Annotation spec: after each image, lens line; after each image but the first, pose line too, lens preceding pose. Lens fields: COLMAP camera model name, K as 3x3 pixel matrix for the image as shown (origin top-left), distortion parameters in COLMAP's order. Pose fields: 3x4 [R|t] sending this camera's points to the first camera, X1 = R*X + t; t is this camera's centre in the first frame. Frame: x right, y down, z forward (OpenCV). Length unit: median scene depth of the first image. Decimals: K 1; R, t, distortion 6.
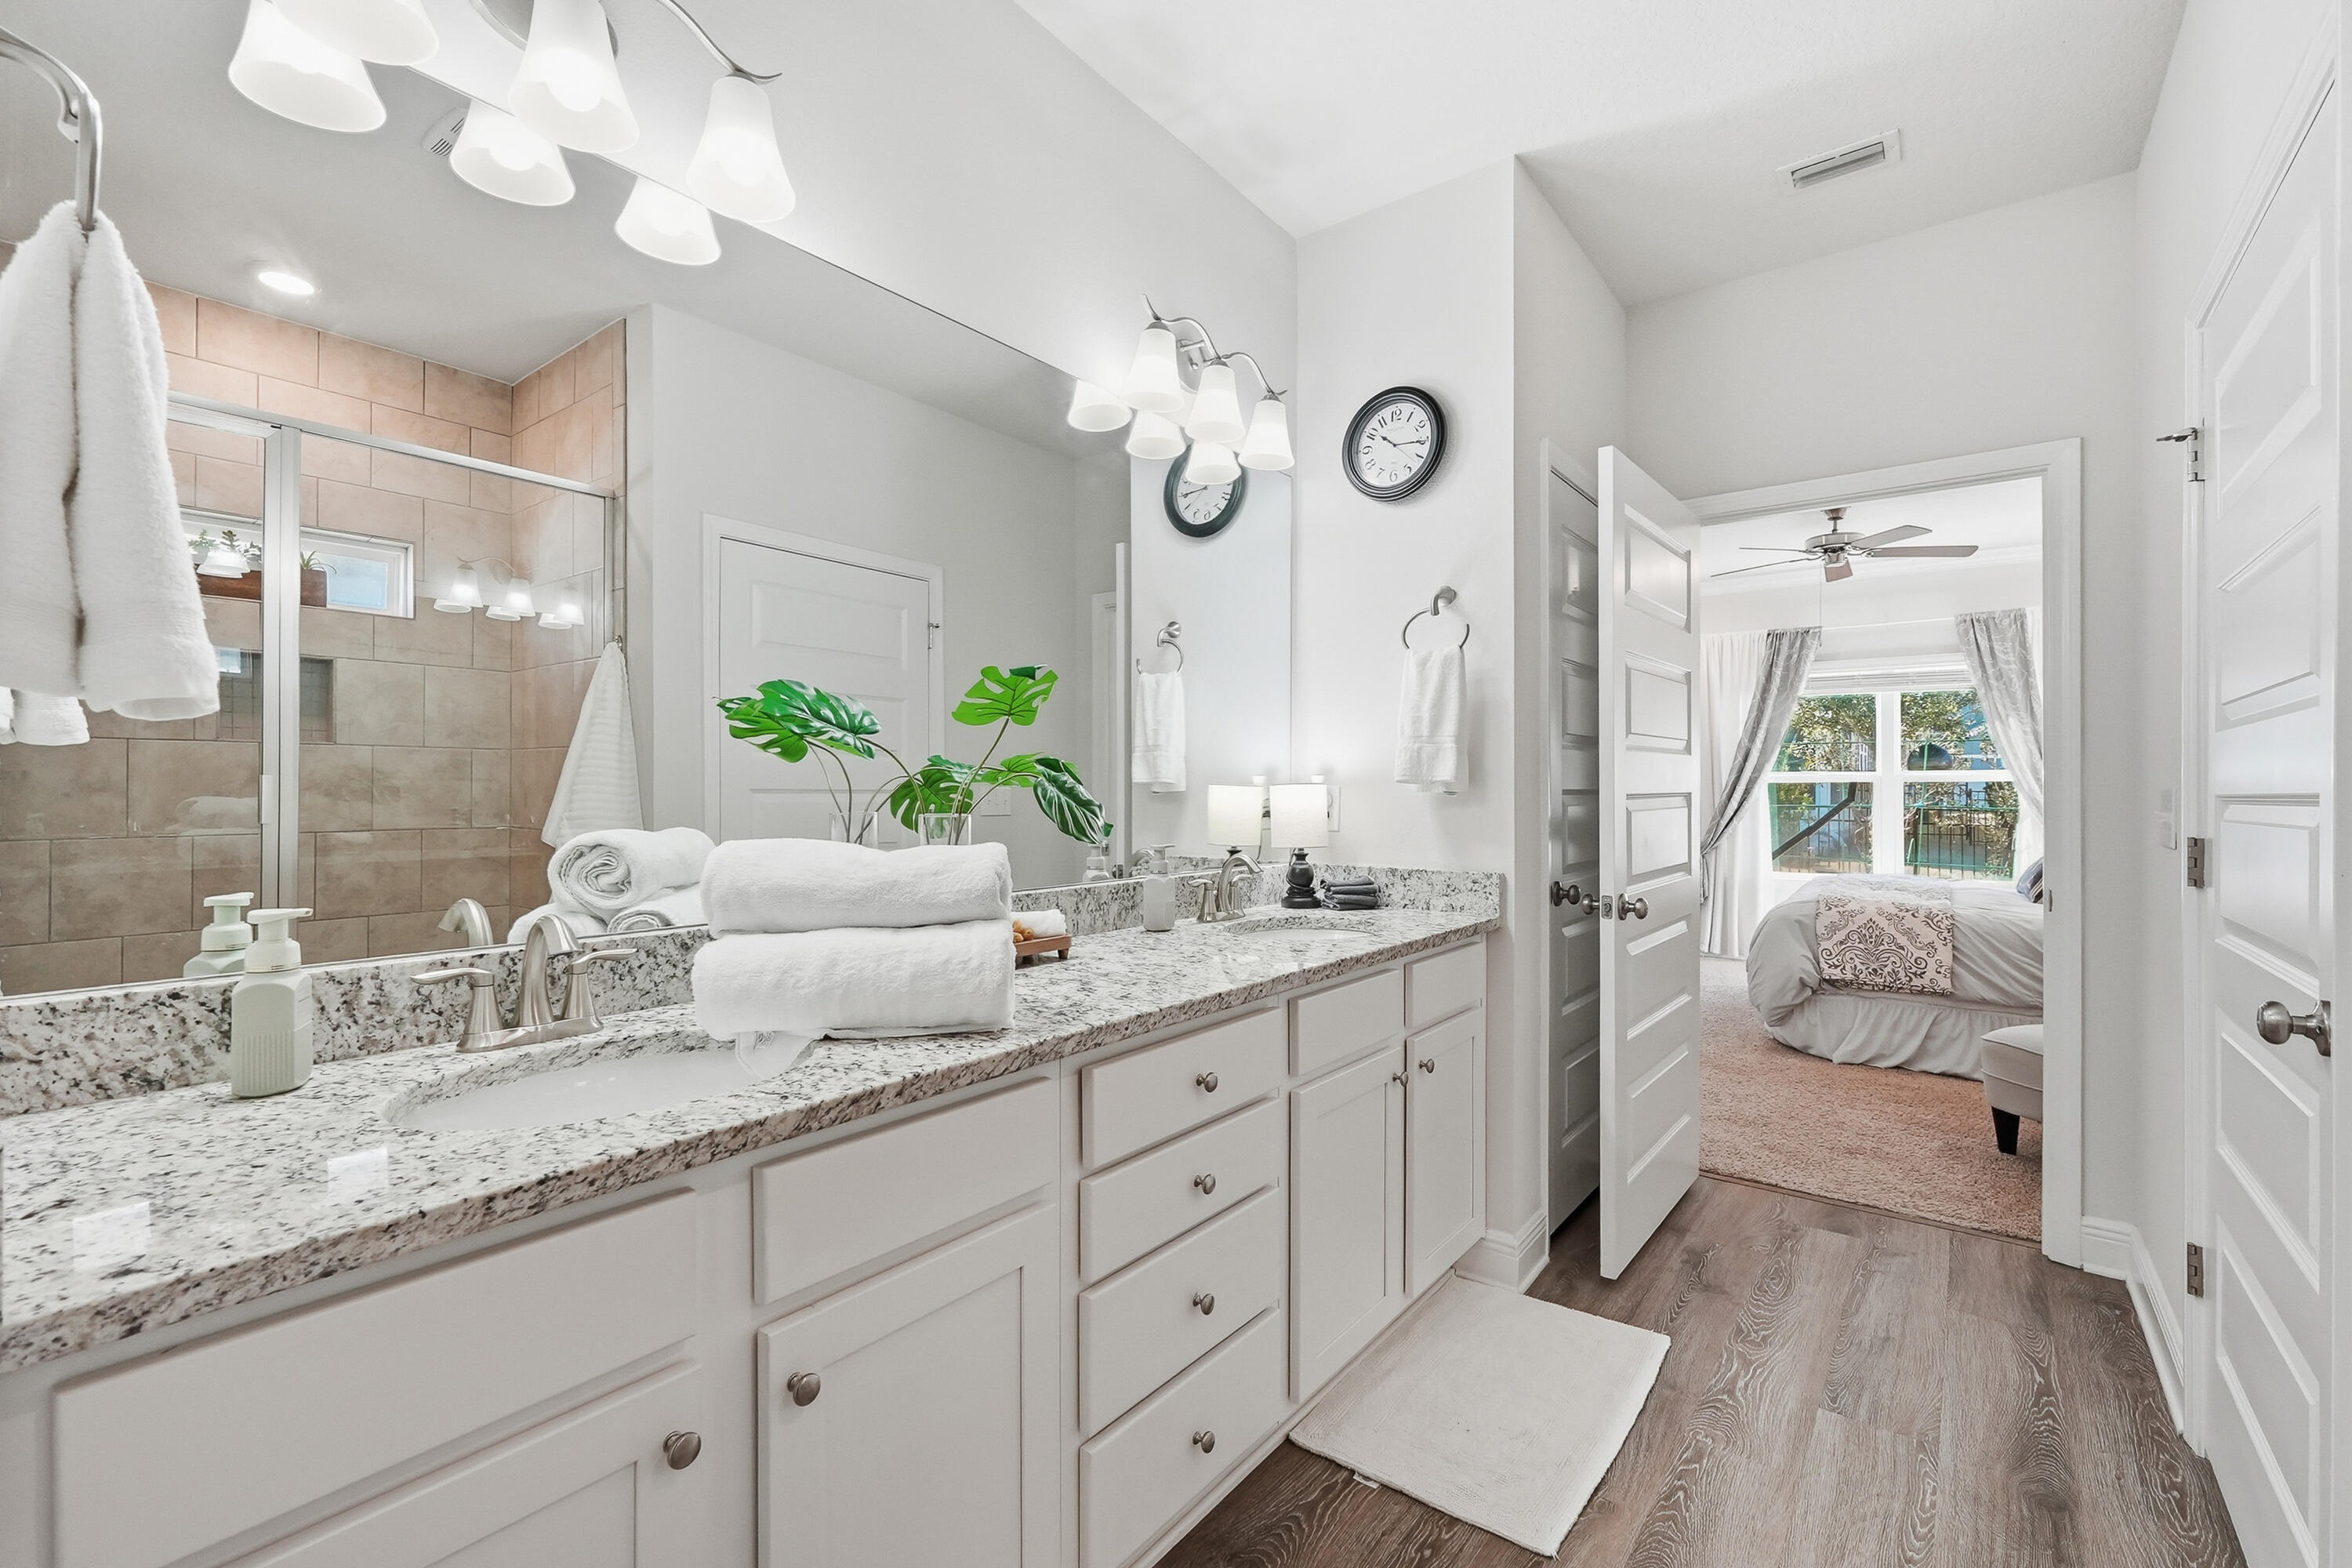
lens RADIAL K [[1012.4, 0, 1191.9], [0, 1012.4, 782.7], [0, 0, 1]] dist [0.001541, -0.001089]
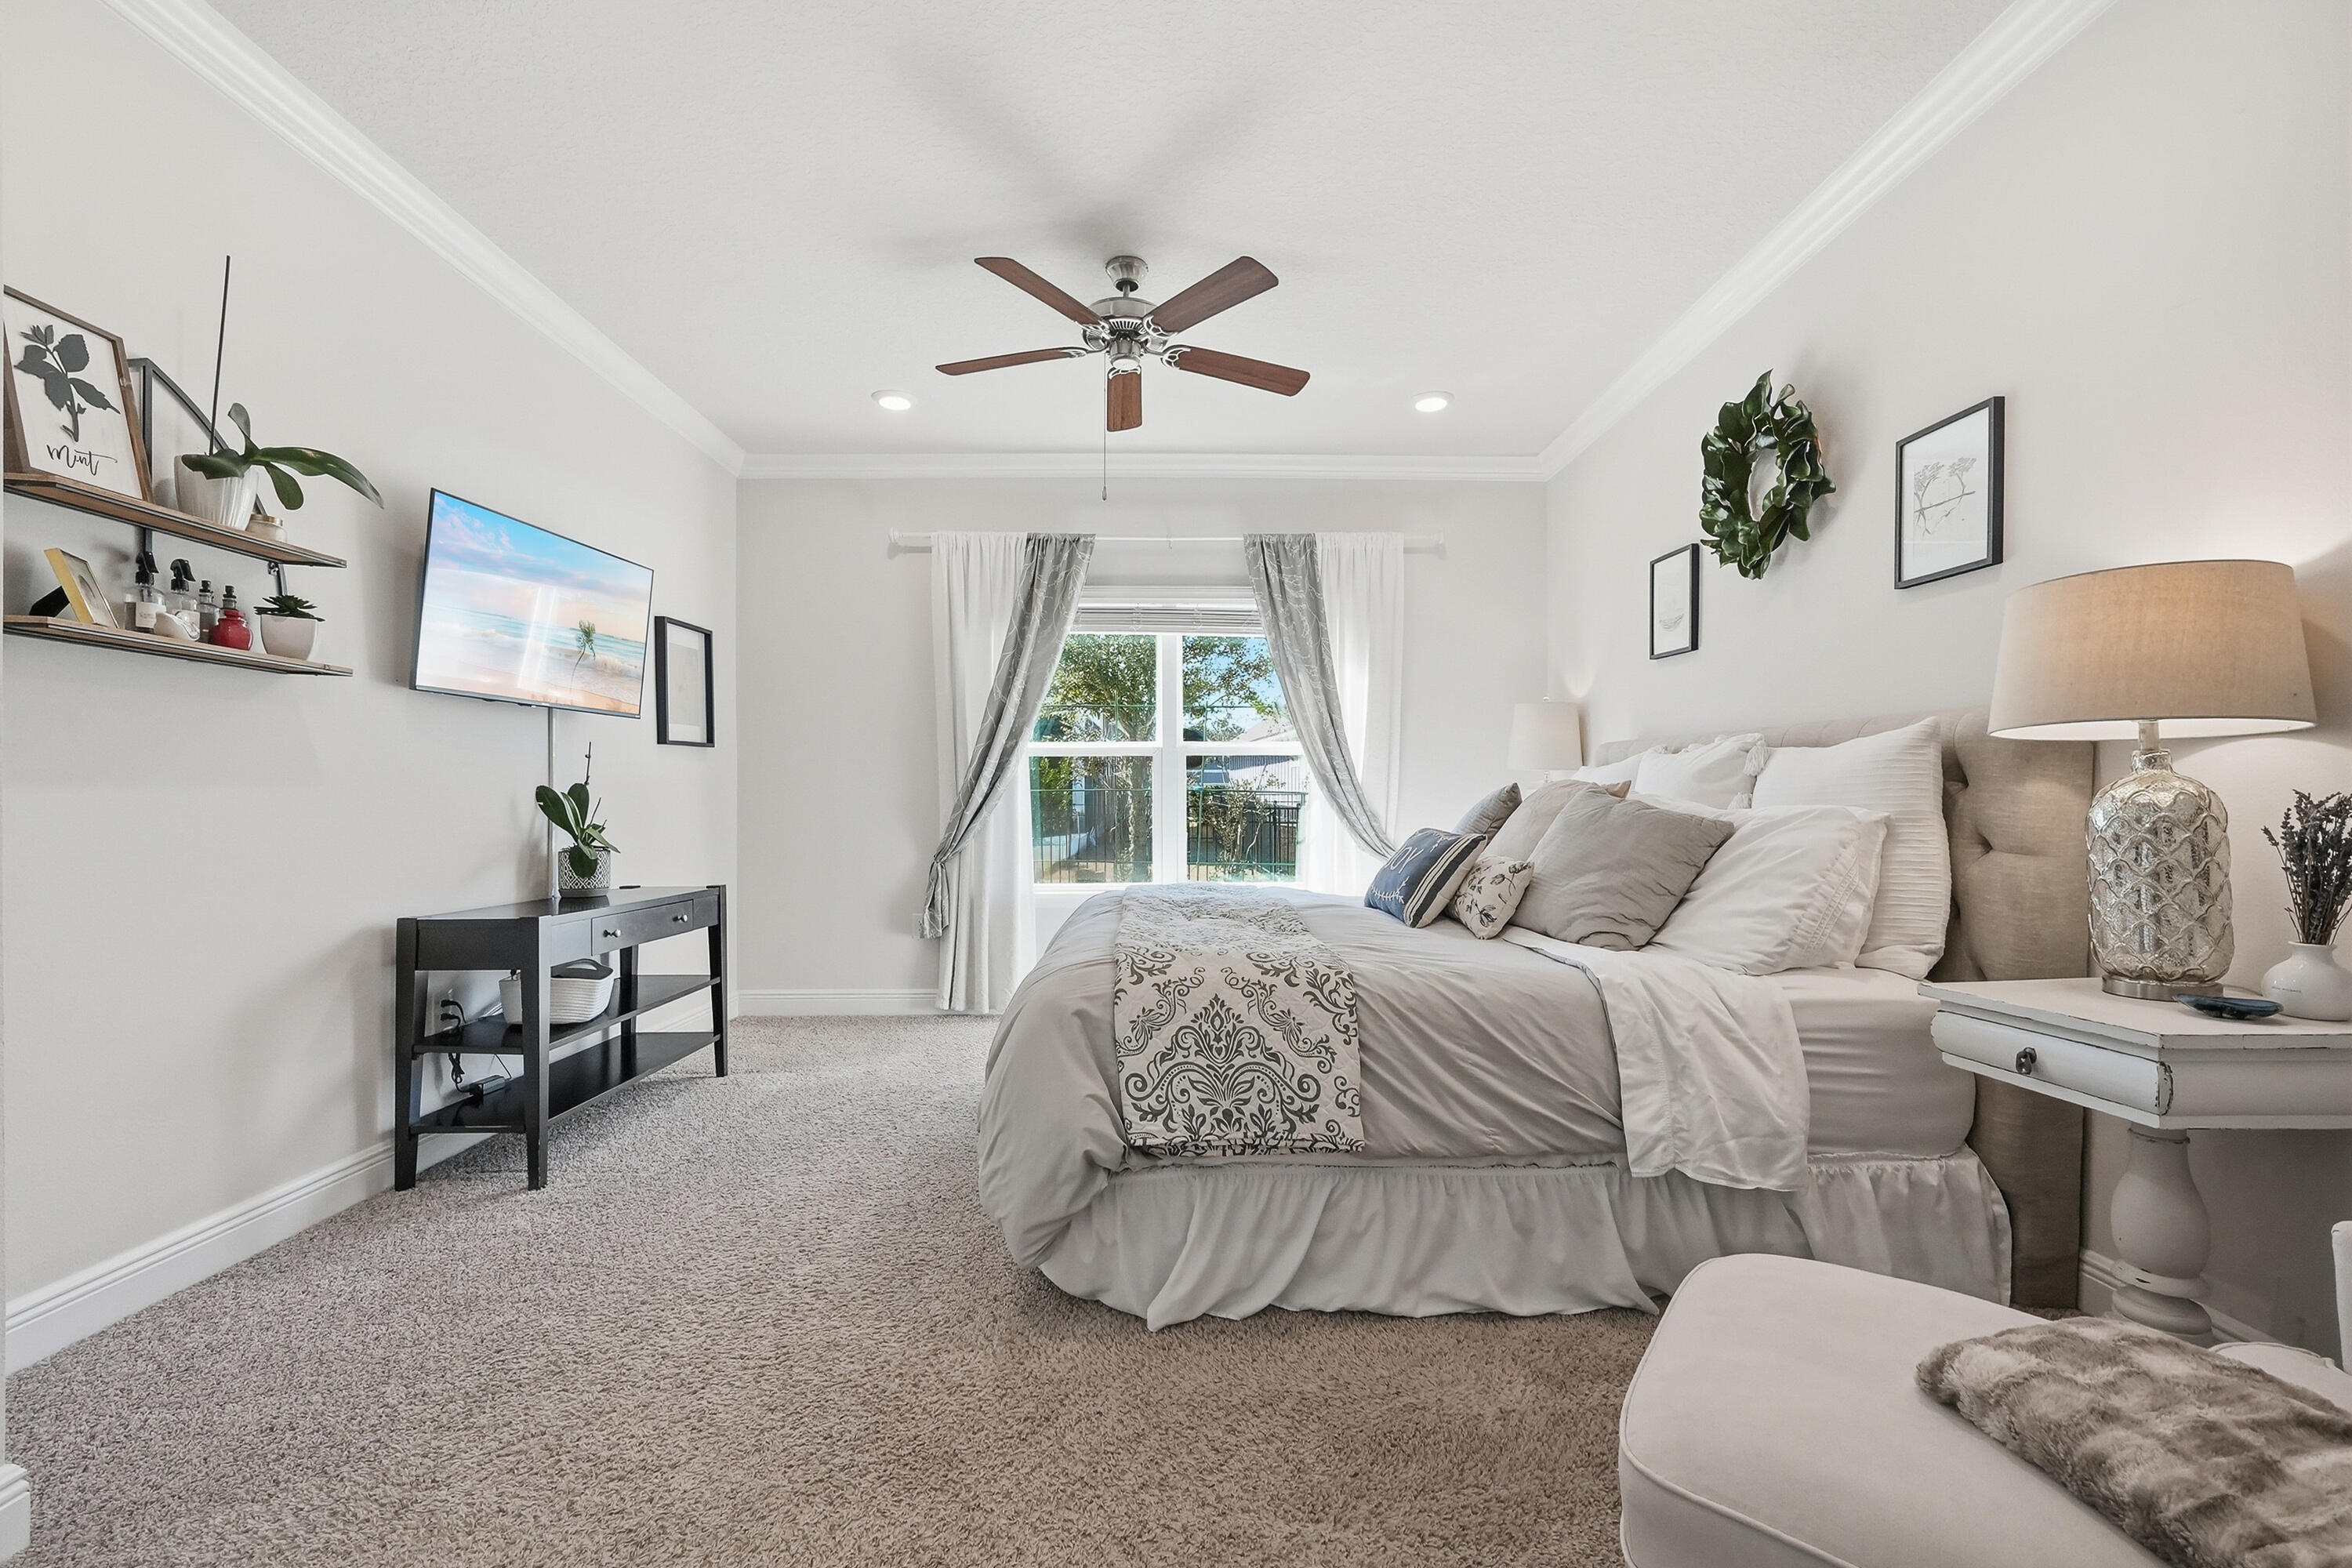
lens RADIAL K [[1012.4, 0, 1180.0], [0, 1012.4, 799.7], [0, 0, 1]] dist [0.001541, -0.001089]
pose [[0.789094, -0.004229, 0.614258, 0.363184], [-0.001405, 0.999961, 0.008688, 0.039501], [-0.614271, -0.007719, 0.789058, 0.627207]]
